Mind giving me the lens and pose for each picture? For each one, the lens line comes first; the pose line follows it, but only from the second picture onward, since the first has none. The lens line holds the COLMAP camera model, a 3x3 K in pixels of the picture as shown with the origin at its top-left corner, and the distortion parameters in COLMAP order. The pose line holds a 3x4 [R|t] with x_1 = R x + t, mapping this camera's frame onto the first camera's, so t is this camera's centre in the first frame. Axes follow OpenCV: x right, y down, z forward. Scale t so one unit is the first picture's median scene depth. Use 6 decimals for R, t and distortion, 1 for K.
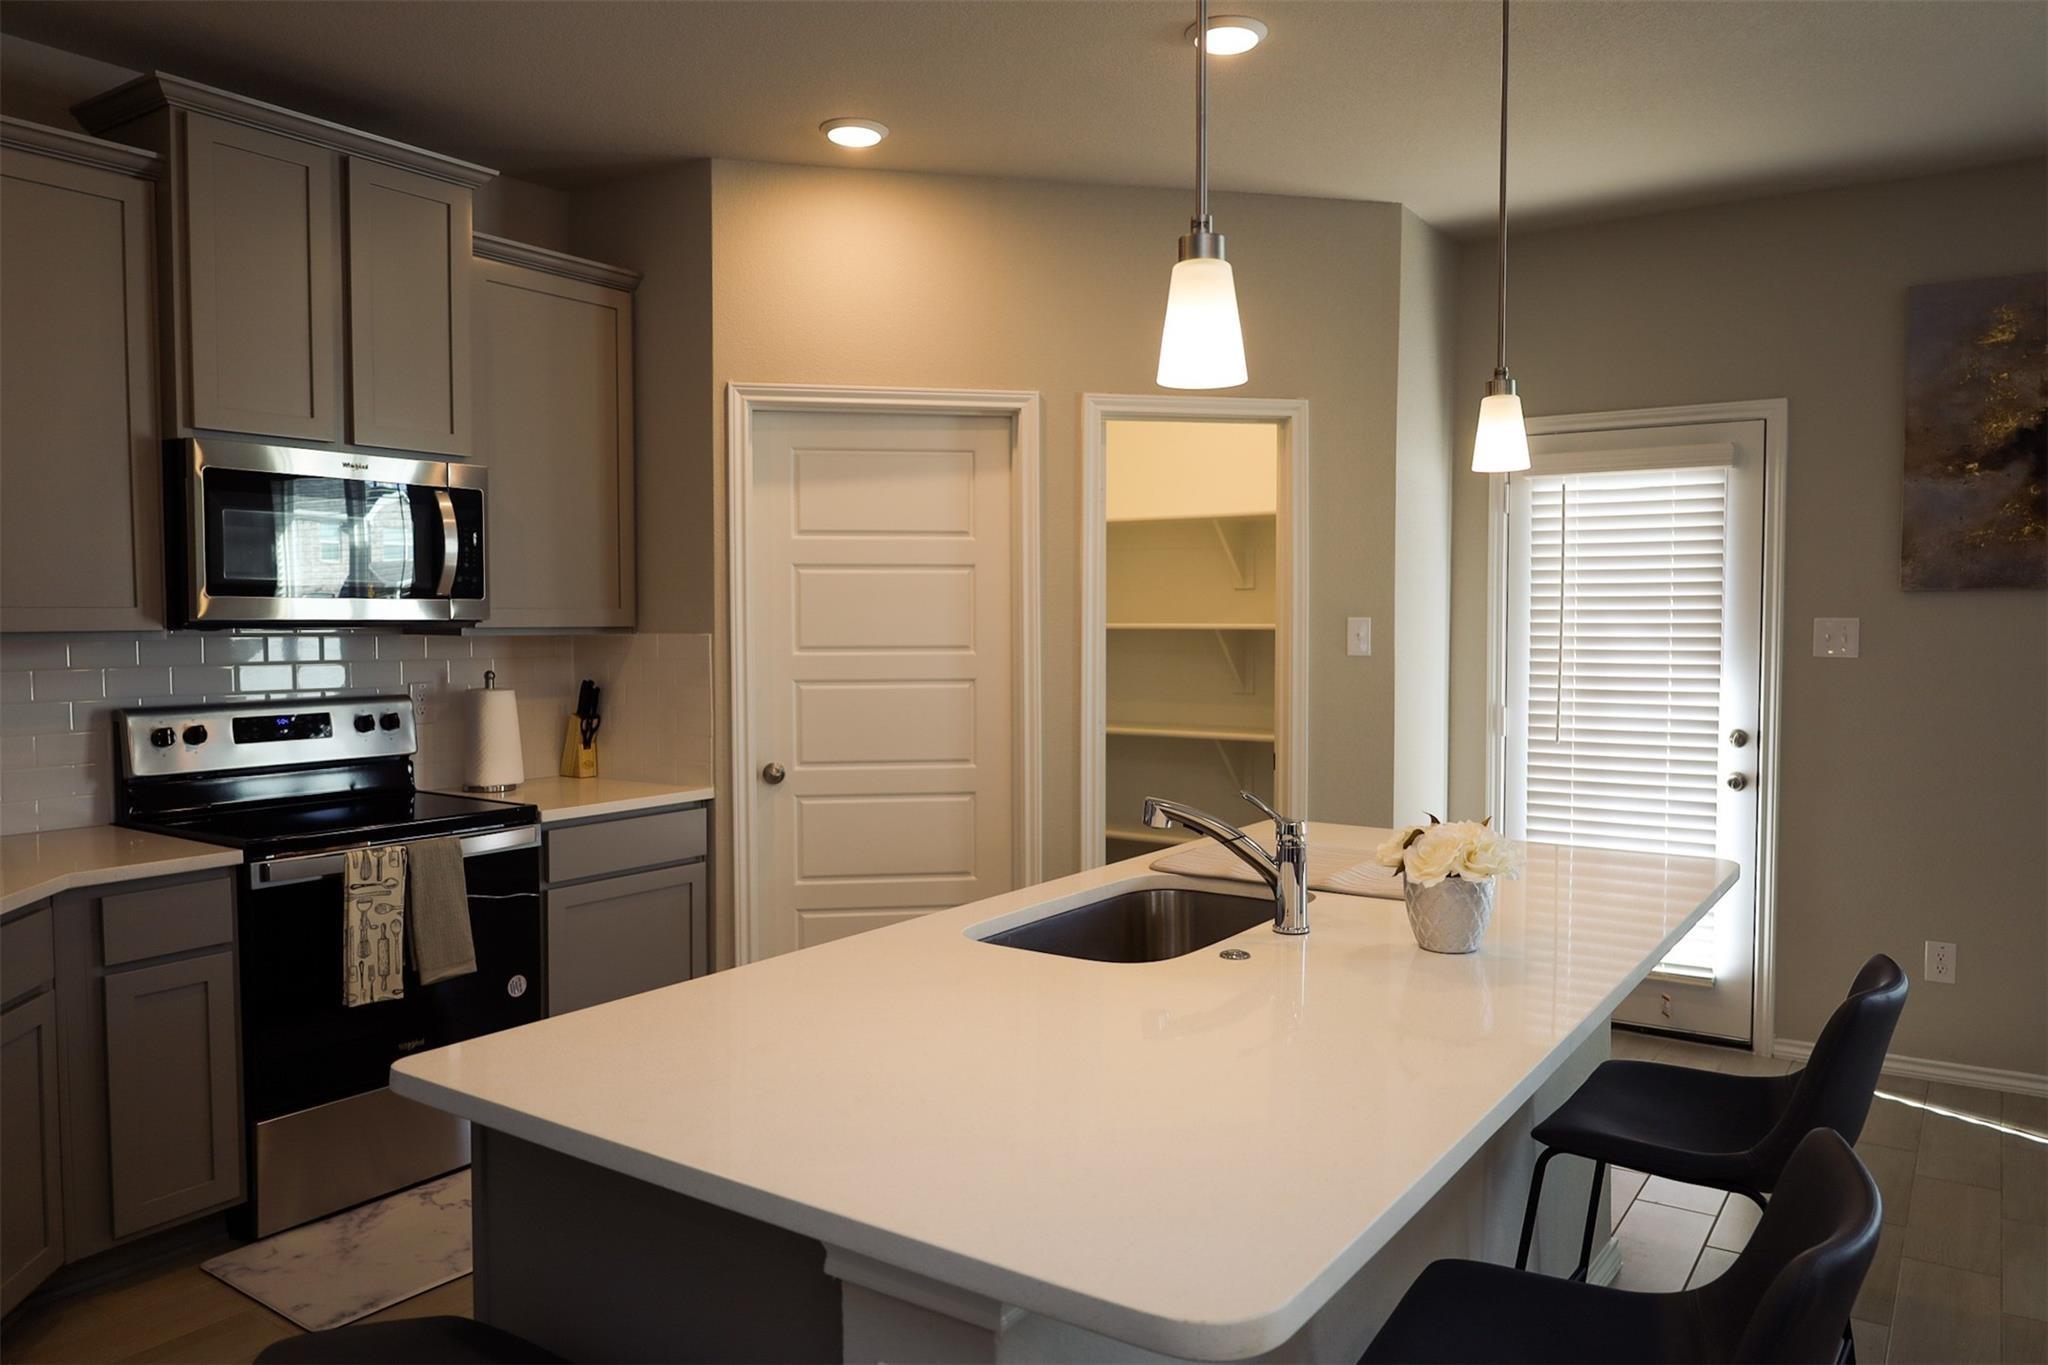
lens RADIAL K [[1406.3, 0, 1049.6], [0, 1406.3, 684.8], [0, 0, 1]] dist [-0.005091, 0.002855]
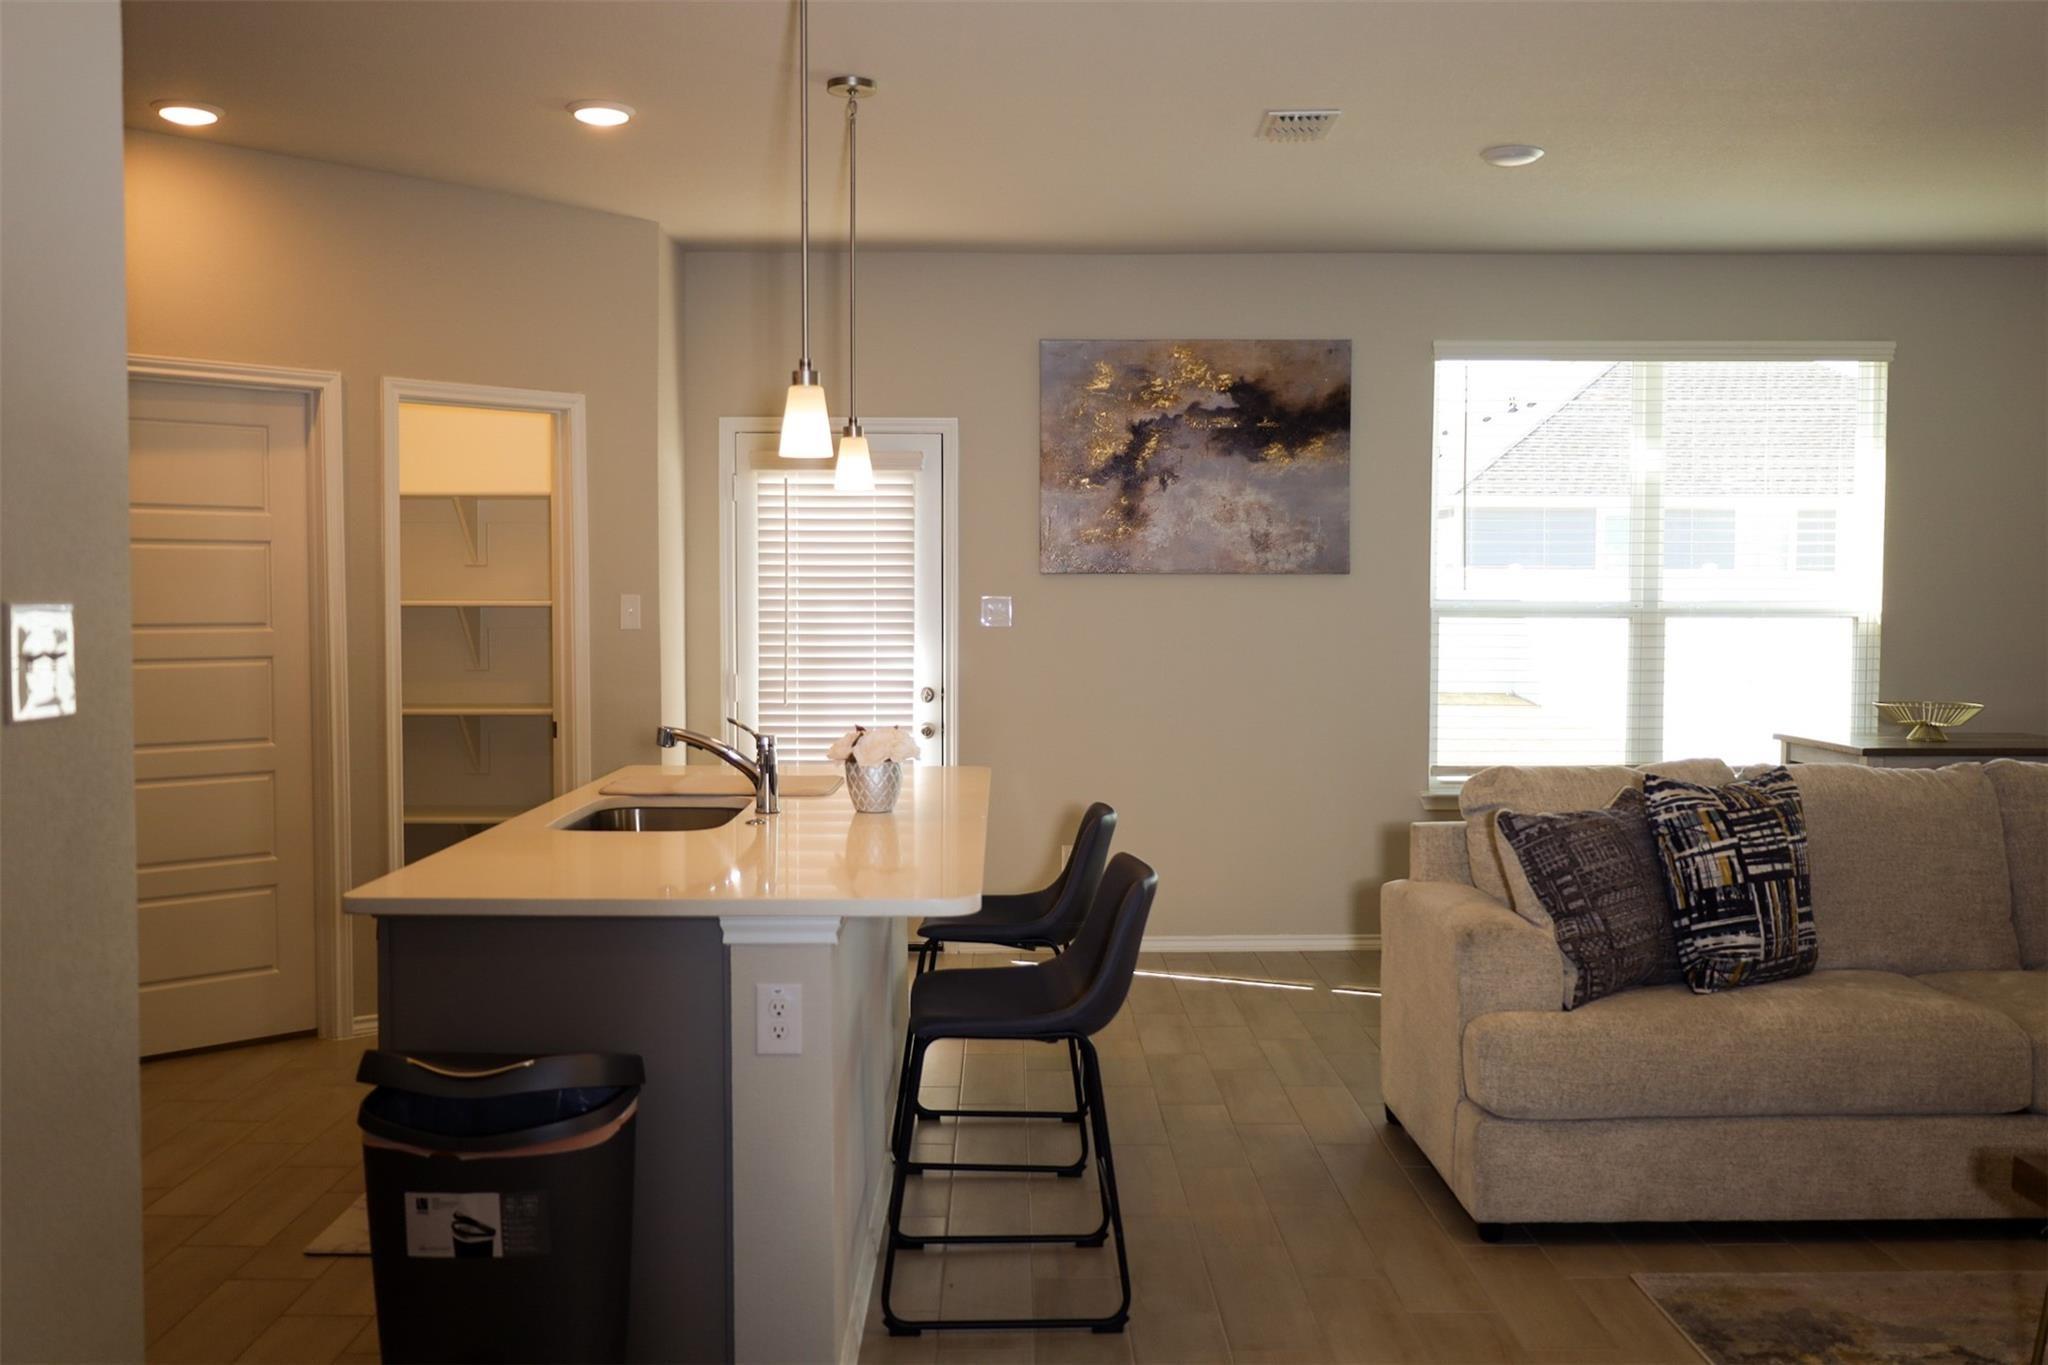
lens RADIAL K [[1800.8, 0, 1024.0], [0, 1800.8, 682.5], [0, 0, 1]] dist [-0.000854, 0.001654]
pose [[0.824399, -0.026681, 0.565380, -0.351190], [0.026144, 0.999617, 0.009050, 0.017231], [-0.565405, 0.007320, 0.824781, -0.361718]]
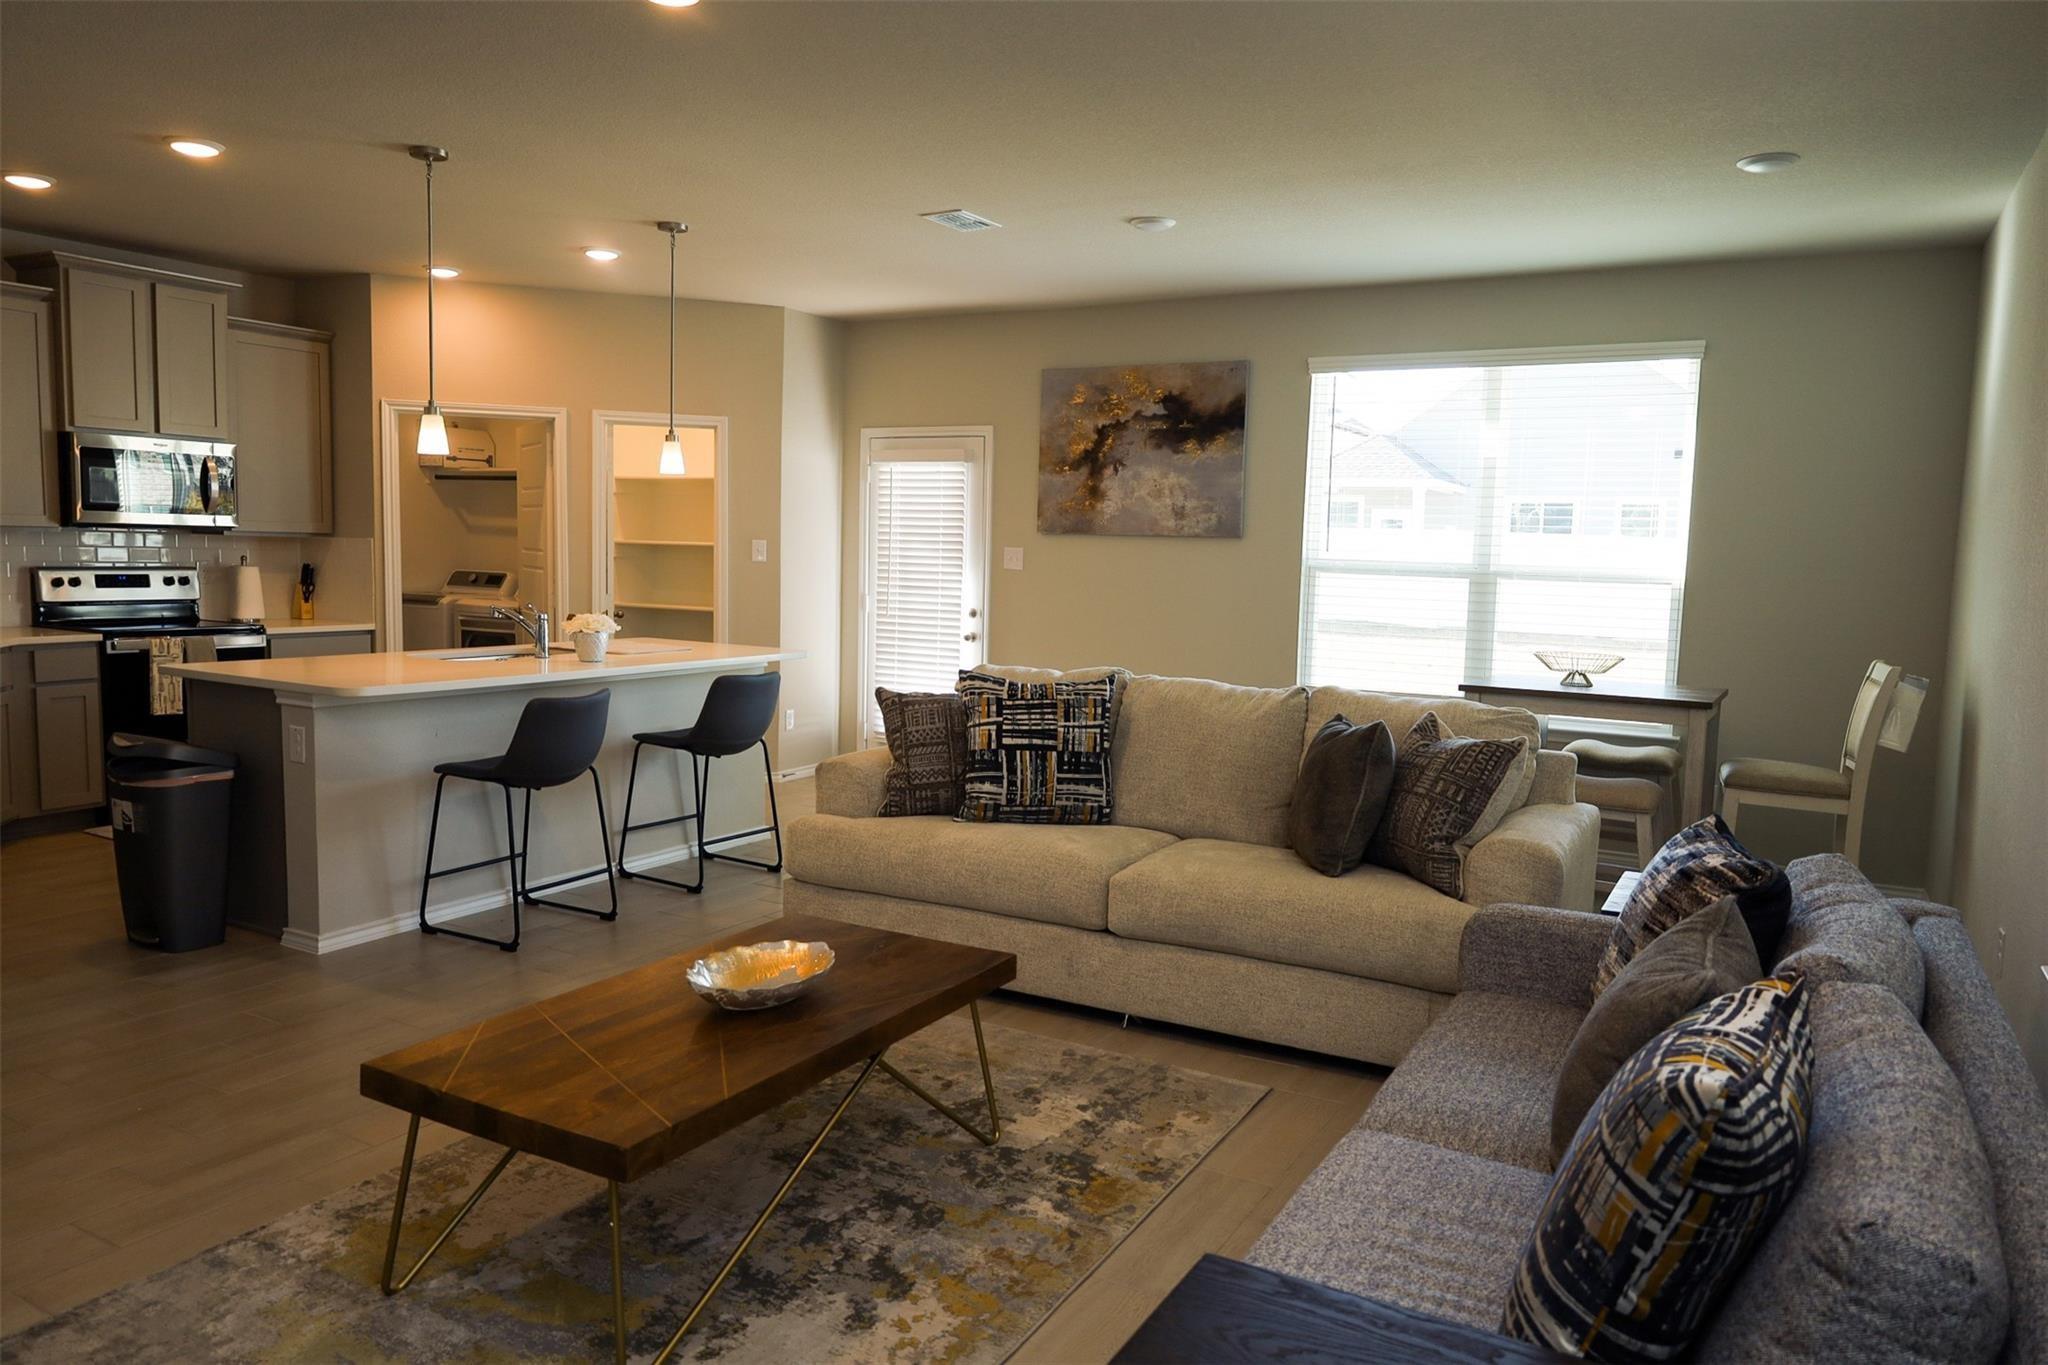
lens RADIAL K [[1343.2, 0, 1024.0], [0, 1343.2, 682.5], [0, 0, 1]] dist [-0.004716, 0.001174]
pose [[0.995831, 0.019171, 0.089181, 0.444067], [-0.023821, 0.998395, 0.051375, 0.040221], [-0.088053, -0.053285, 0.994690, -0.800918]]
